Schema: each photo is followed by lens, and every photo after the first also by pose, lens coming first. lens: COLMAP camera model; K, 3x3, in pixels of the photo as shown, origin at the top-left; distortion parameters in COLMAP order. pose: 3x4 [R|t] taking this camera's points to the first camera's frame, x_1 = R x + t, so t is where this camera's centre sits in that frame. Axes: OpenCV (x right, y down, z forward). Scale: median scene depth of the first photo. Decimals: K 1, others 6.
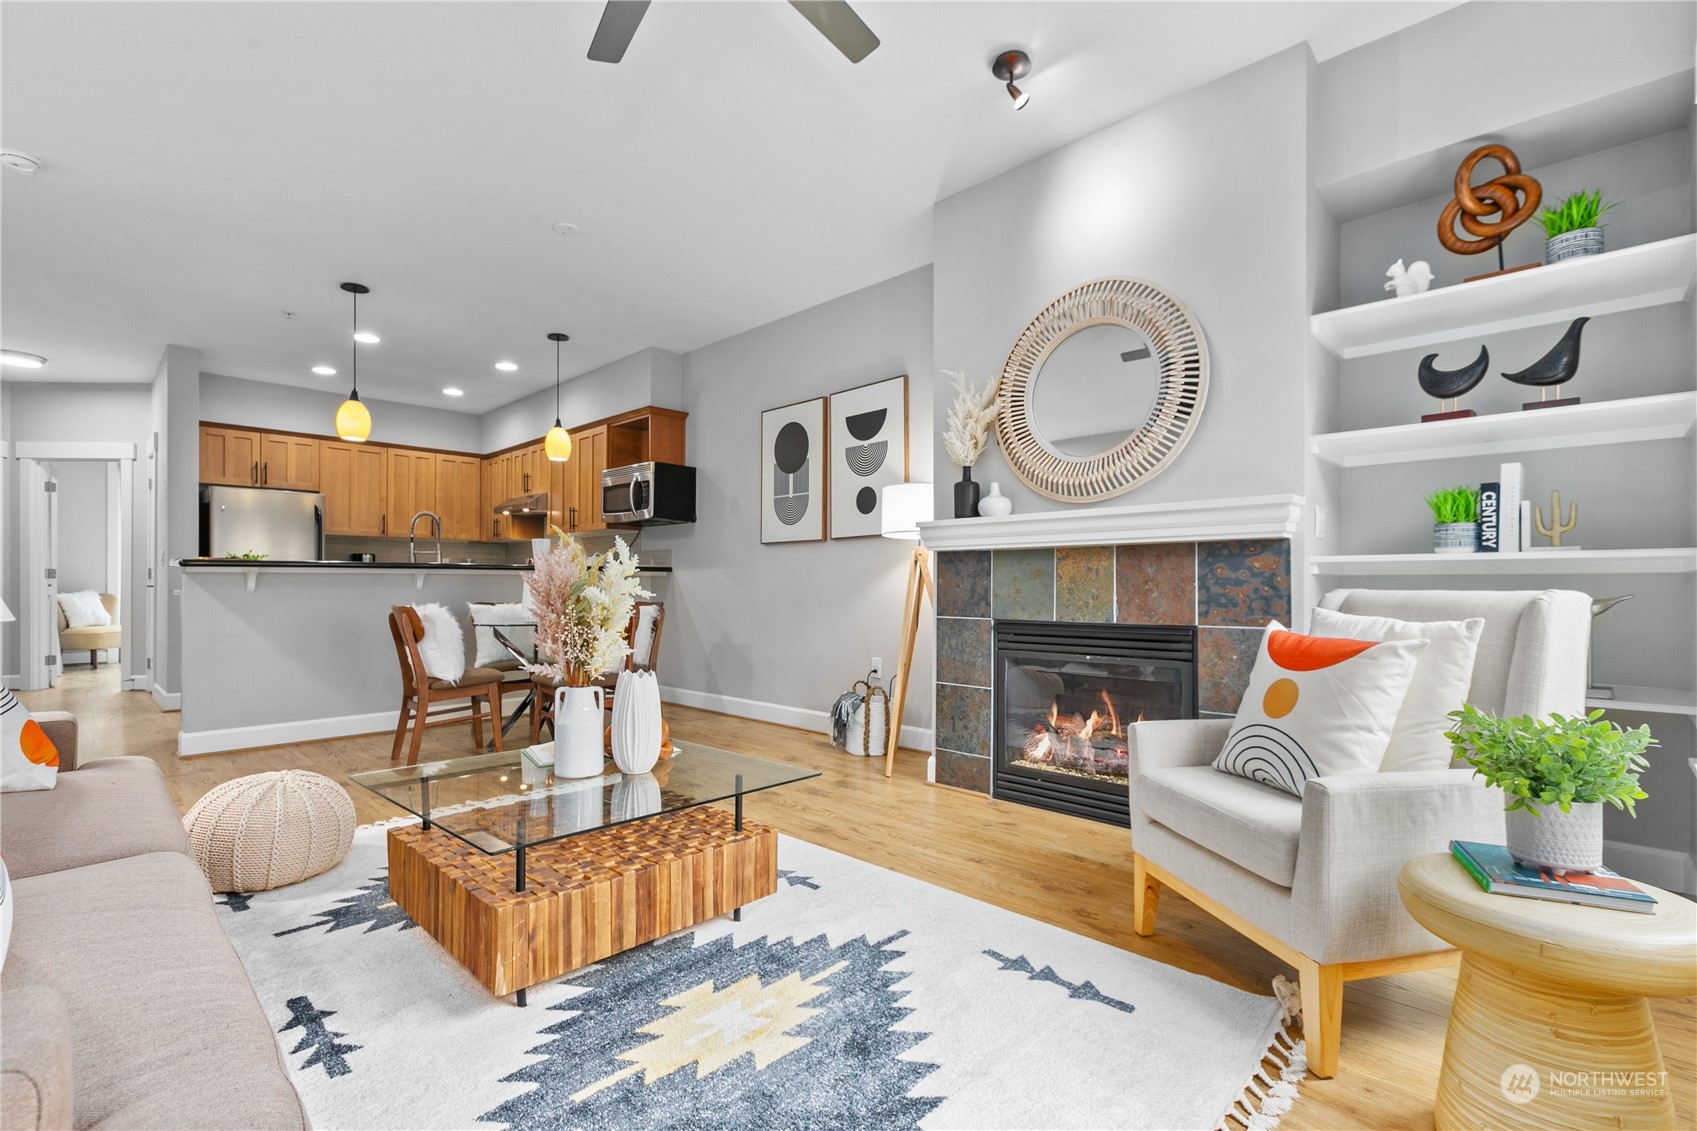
lens RADIAL K [[760.3, 0, 855.3], [0, 760.3, 573.7], [0, 0, 1]] dist [-0.000299, 0.000016]
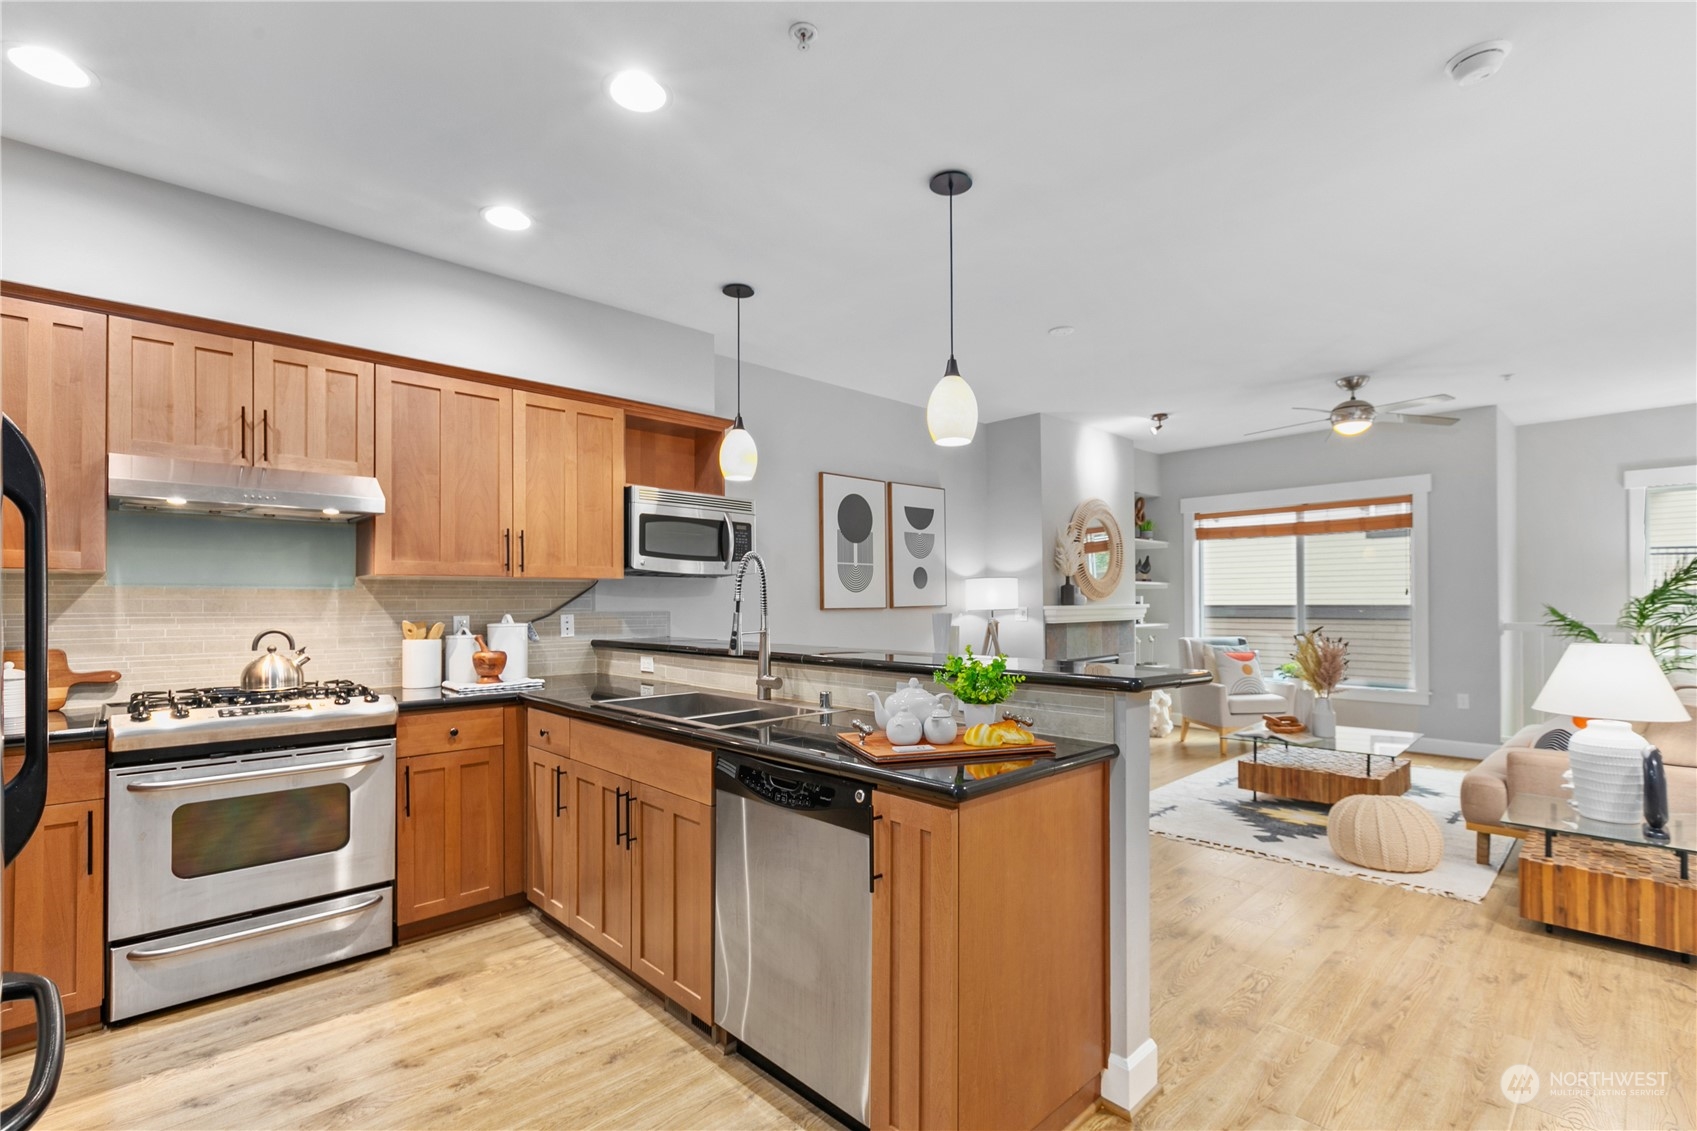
lens RADIAL K [[760.3, 0, 843.5], [0, 760.3, 595.1], [0, 0, 1]] dist [-0.000299, 0.000016]
pose [[0.058652, 0.007927, 0.998247, -1.169144], [-0.007560, 0.999943, -0.007497, -0.054190], [-0.998250, -0.007107, 0.058709, 0.989828]]
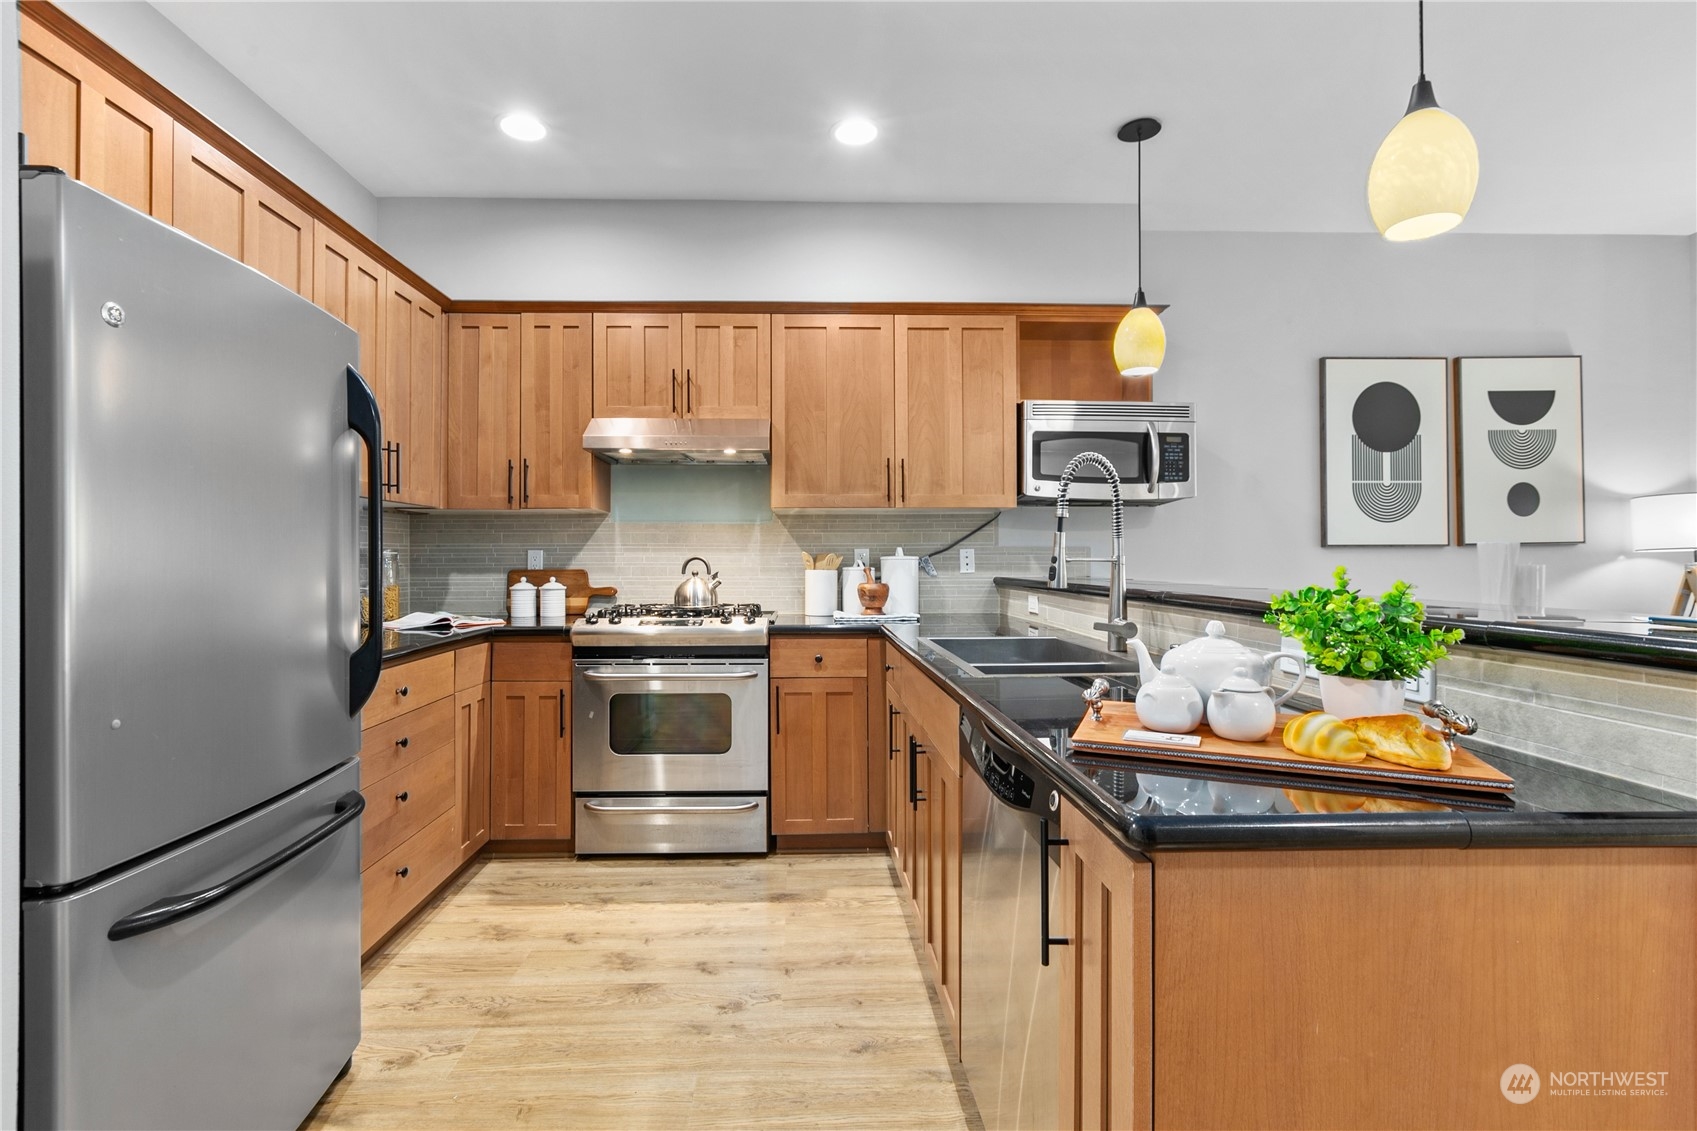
lens RADIAL K [[760.3, 0, 826.3], [0, 760.3, 556.3], [0, 0, 1]] dist [-0.000299, 0.000016]
pose [[0.706174, 0.000240, 0.708038, -1.015598], [-0.006400, 0.999961, 0.006043, -0.034141], [-0.708010, -0.008799, 0.706148, 0.896684]]
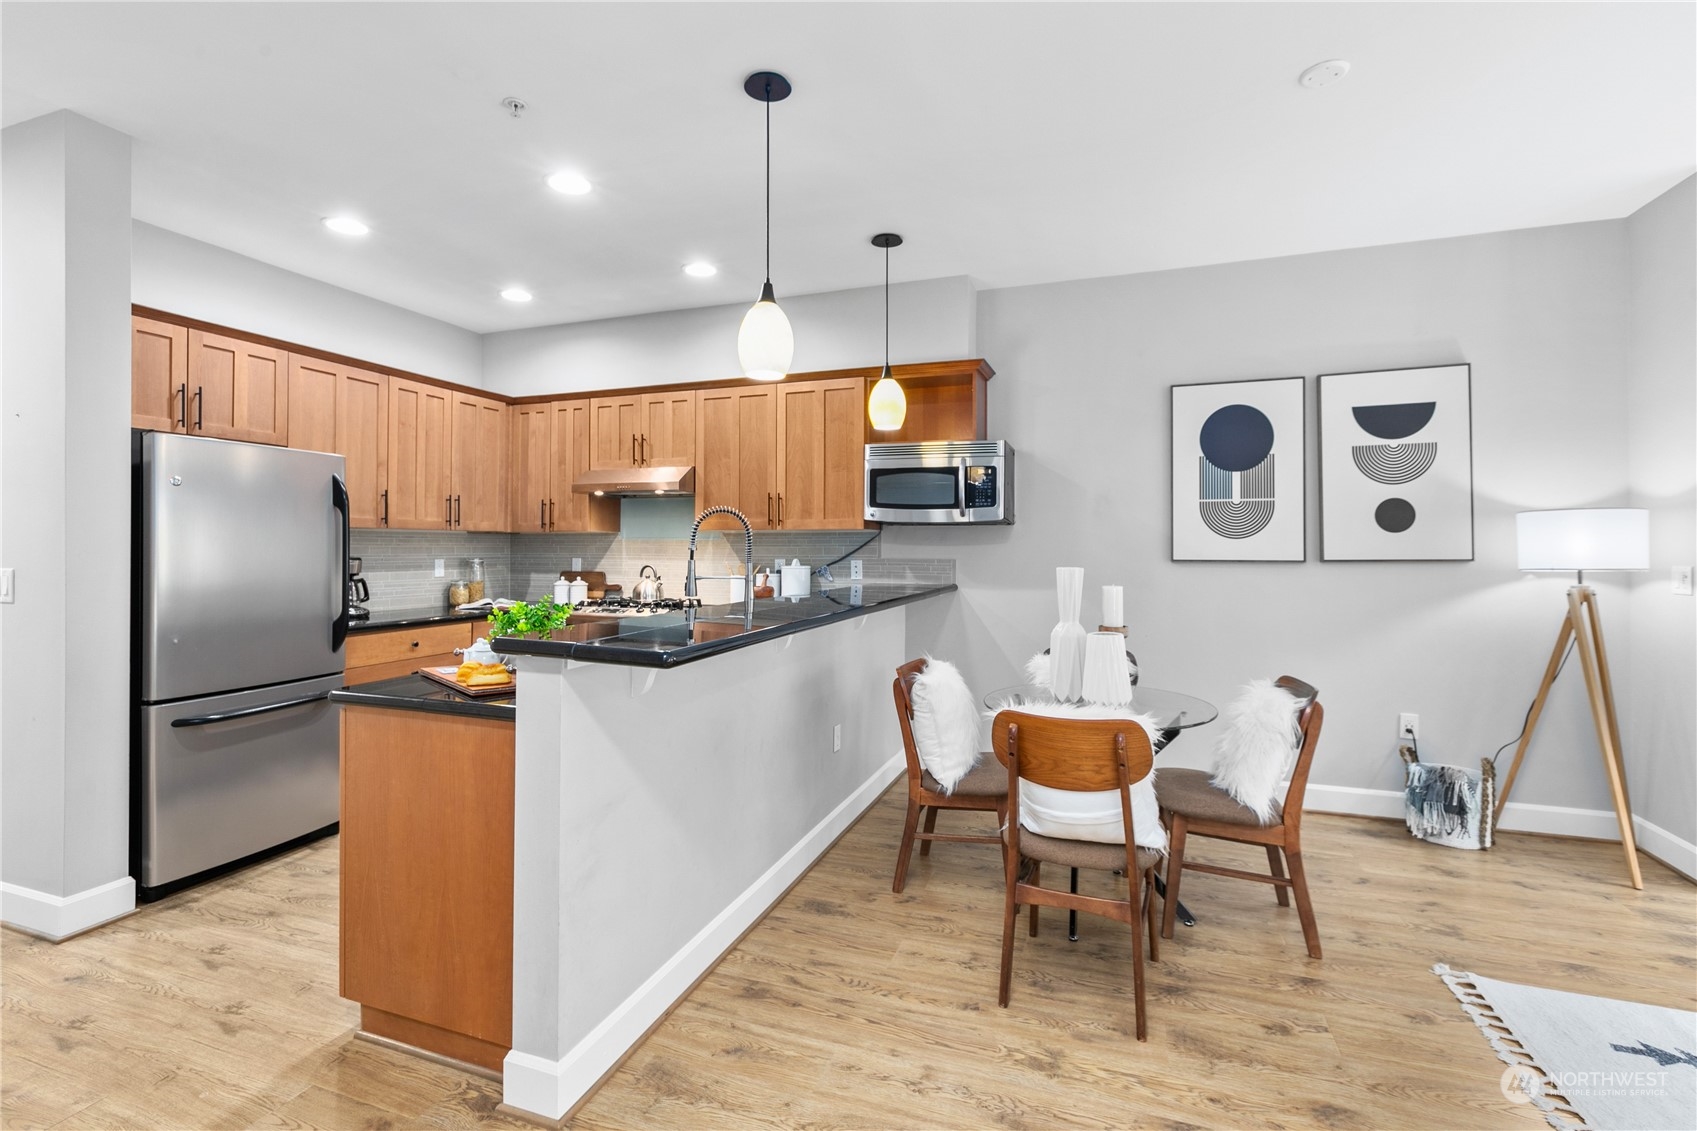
lens RADIAL K [[760.3, 0, 855.2], [0, 760.3, 539.9], [0, 0, 1]] dist [-0.000299, 0.000016]
pose [[0.914760, 0.007113, 0.403936, -0.768693], [-0.007908, 0.999969, 0.000300, -0.062839], [-0.403921, -0.003469, 0.914787, 0.473698]]
